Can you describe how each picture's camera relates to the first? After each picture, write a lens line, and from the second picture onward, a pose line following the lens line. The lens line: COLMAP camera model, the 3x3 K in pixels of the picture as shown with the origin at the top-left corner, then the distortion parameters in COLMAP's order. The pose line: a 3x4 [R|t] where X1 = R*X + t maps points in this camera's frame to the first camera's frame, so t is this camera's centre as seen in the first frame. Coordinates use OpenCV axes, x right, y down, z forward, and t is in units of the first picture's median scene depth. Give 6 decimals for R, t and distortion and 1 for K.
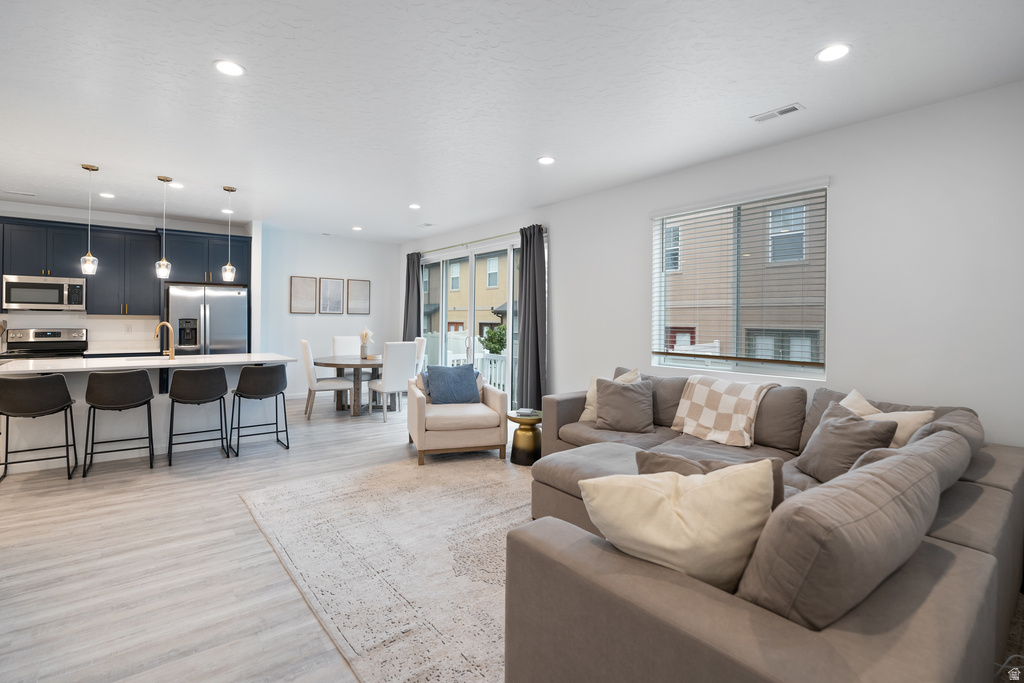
lens RADIAL K [[472.9, 0, 504.9], [0, 472.9, 324.9], [0, 0, 1]] dist [-0.016246, 0.000137]
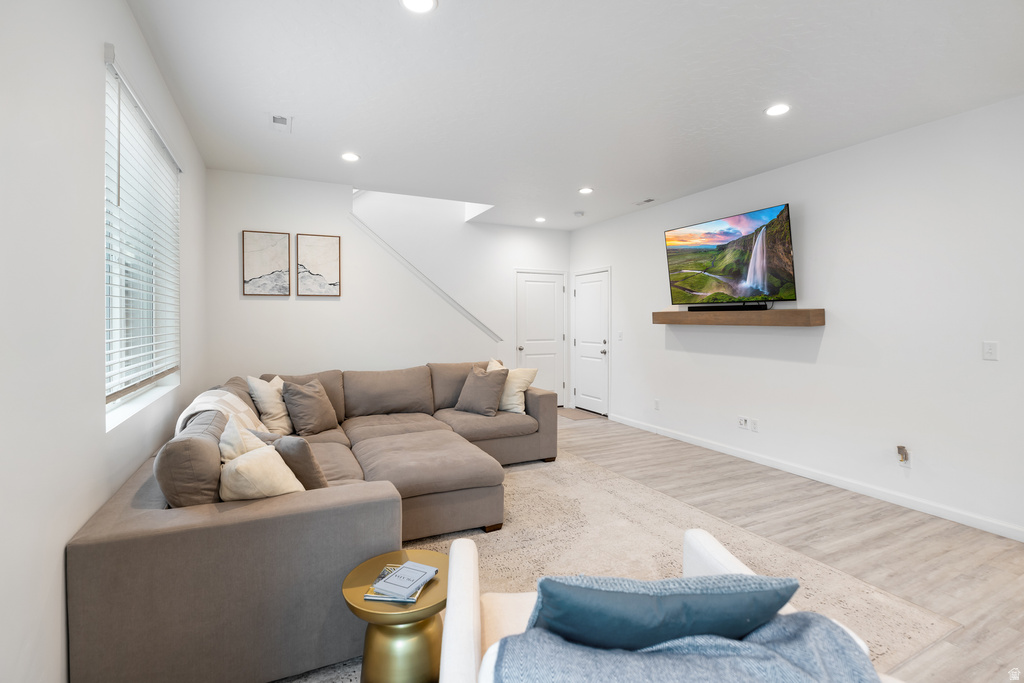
lens RADIAL K [[472.9, 0, 512.6], [0, 472.9, 338.3], [0, 0, 1]] dist [-0.016246, 0.000137]
pose [[-0.979942, -0.017130, 0.198547, -0.011321], [-0.008207, 0.998922, 0.045680, -0.001470], [-0.199115, 0.043134, -0.979026, 0.146756]]
